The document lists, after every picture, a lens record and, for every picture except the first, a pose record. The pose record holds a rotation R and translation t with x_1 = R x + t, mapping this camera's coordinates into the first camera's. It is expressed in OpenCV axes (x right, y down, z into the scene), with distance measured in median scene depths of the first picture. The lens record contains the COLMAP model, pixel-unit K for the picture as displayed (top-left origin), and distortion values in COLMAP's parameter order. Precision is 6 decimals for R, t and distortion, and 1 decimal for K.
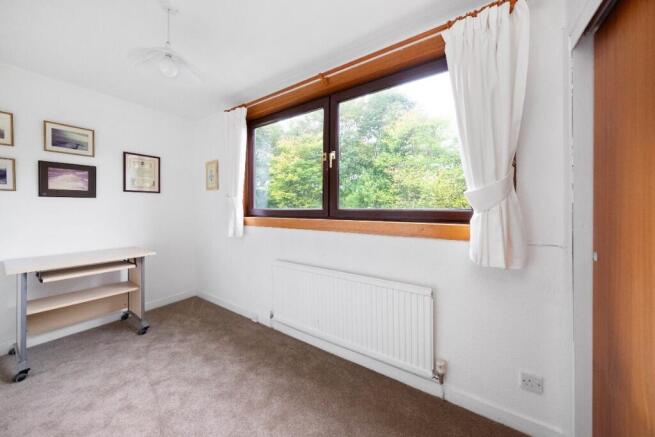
lens RADIAL K [[227.3, 0, 330.9], [0, 227.3, 212.6], [0, 0, 1]] dist [-0.000968, -0.000740]
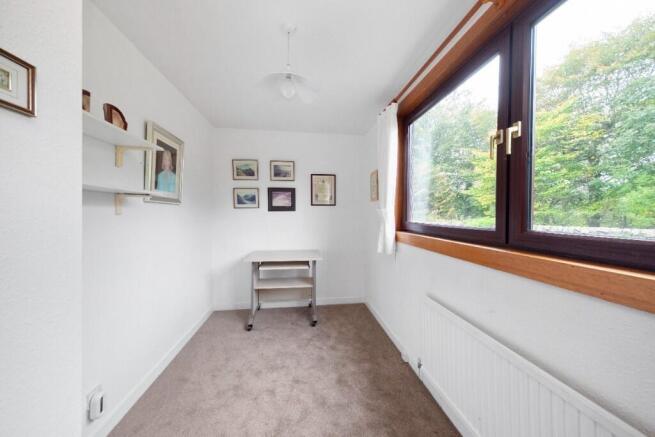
lens RADIAL K [[227.3, 0, 326.3], [0, 227.3, 217.7], [0, 0, 1]] dist [-0.000968, -0.000740]
pose [[0.648989, 0.013297, -0.760681, 0.115877], [-0.016324, 0.999860, 0.003551, -0.037728], [0.760622, 0.010113, 0.649116, 0.288273]]
